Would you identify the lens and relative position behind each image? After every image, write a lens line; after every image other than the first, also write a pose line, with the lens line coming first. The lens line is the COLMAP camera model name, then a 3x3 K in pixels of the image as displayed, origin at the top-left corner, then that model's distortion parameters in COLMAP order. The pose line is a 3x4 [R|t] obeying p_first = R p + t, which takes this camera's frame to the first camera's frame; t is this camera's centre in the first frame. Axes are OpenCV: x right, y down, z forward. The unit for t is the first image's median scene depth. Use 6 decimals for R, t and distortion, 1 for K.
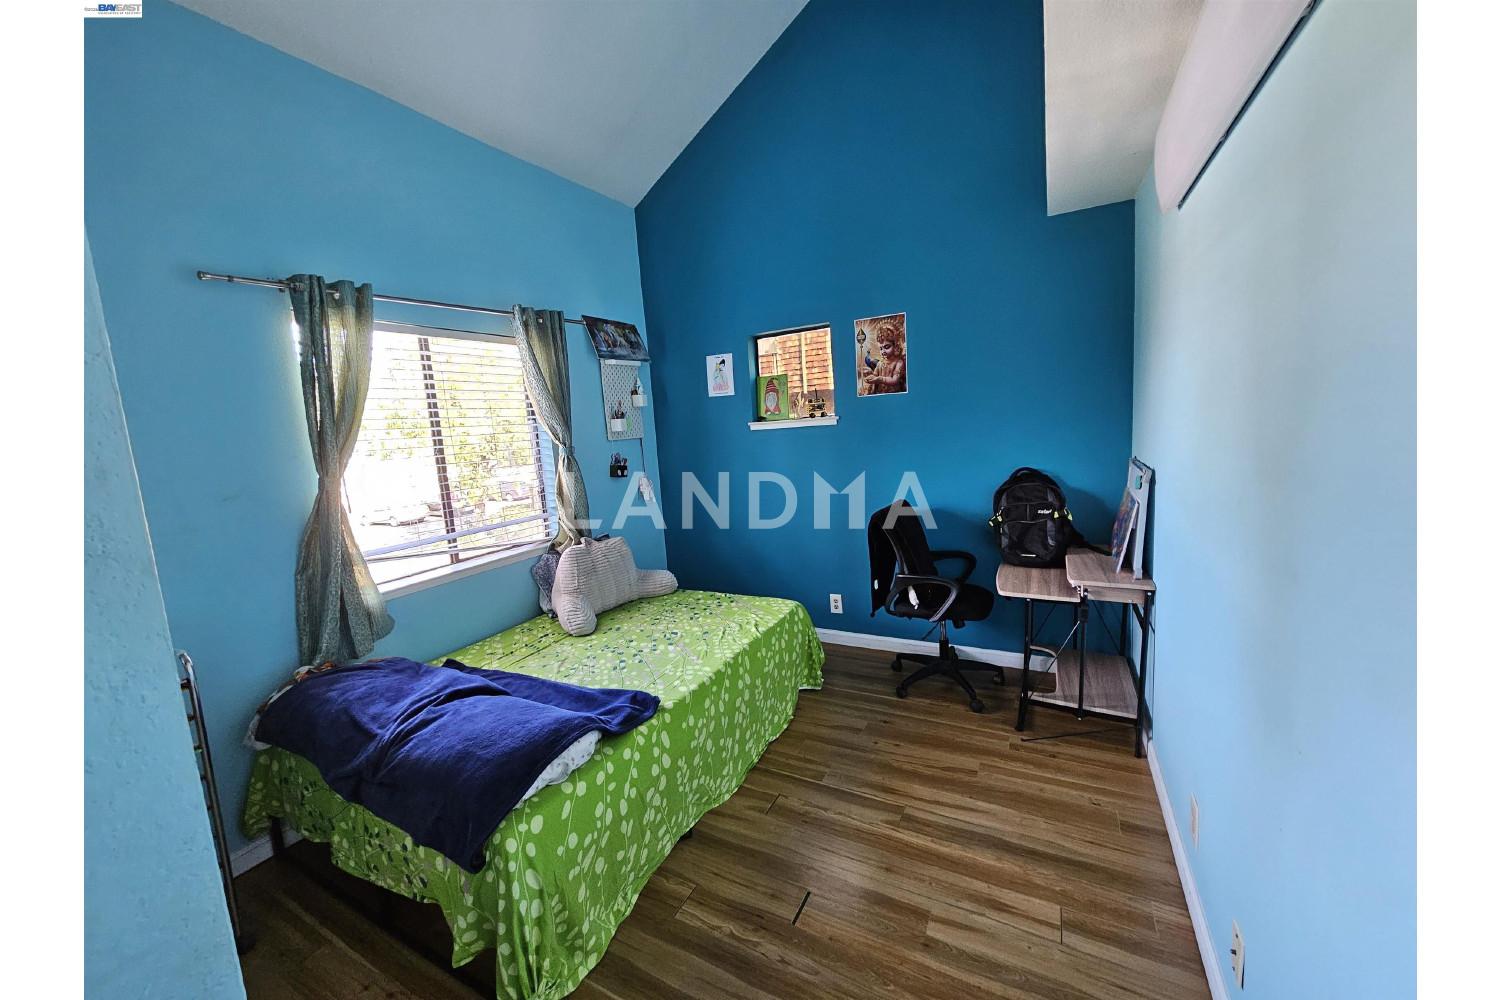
lens RADIAL K [[552.8, 0, 751.2], [0, 552.8, 495.1], [0, 0, 1]] dist [-0.000825, -0.000034]
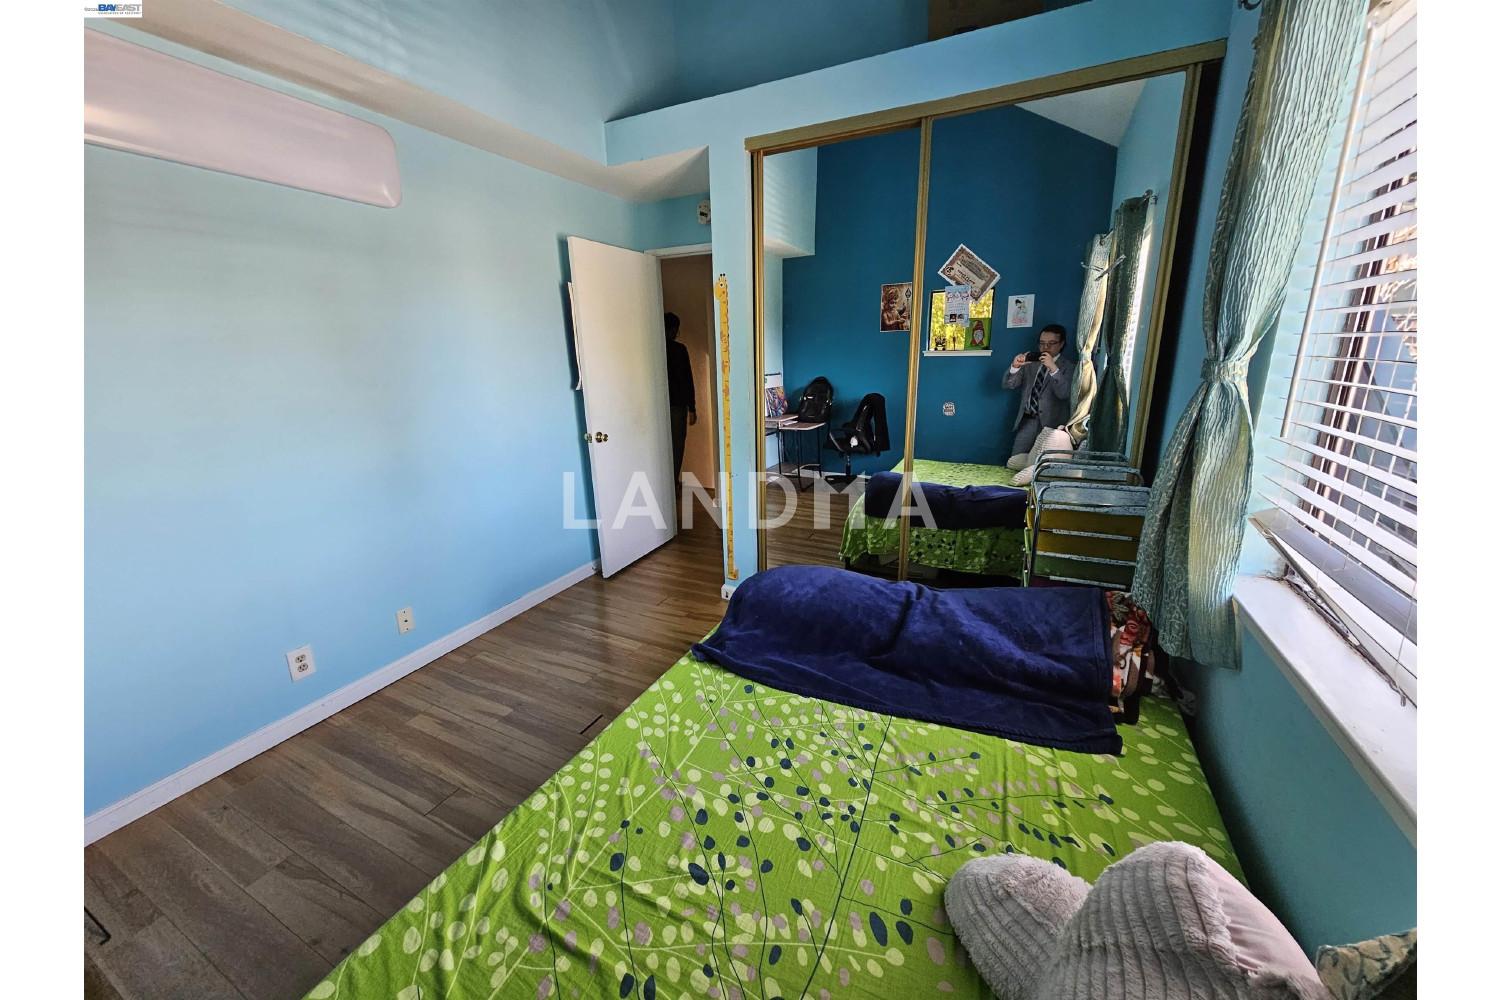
lens RADIAL K [[552.8, 0, 743.4], [0, 552.8, 498.4], [0, 0, 1]] dist [-0.000825, -0.000034]
pose [[-0.995038, 0.099272, -0.006712, -0.213041], [0.089051, 0.918620, 0.384978, -0.143708], [0.044383, 0.382470, -0.922901, 1.388908]]
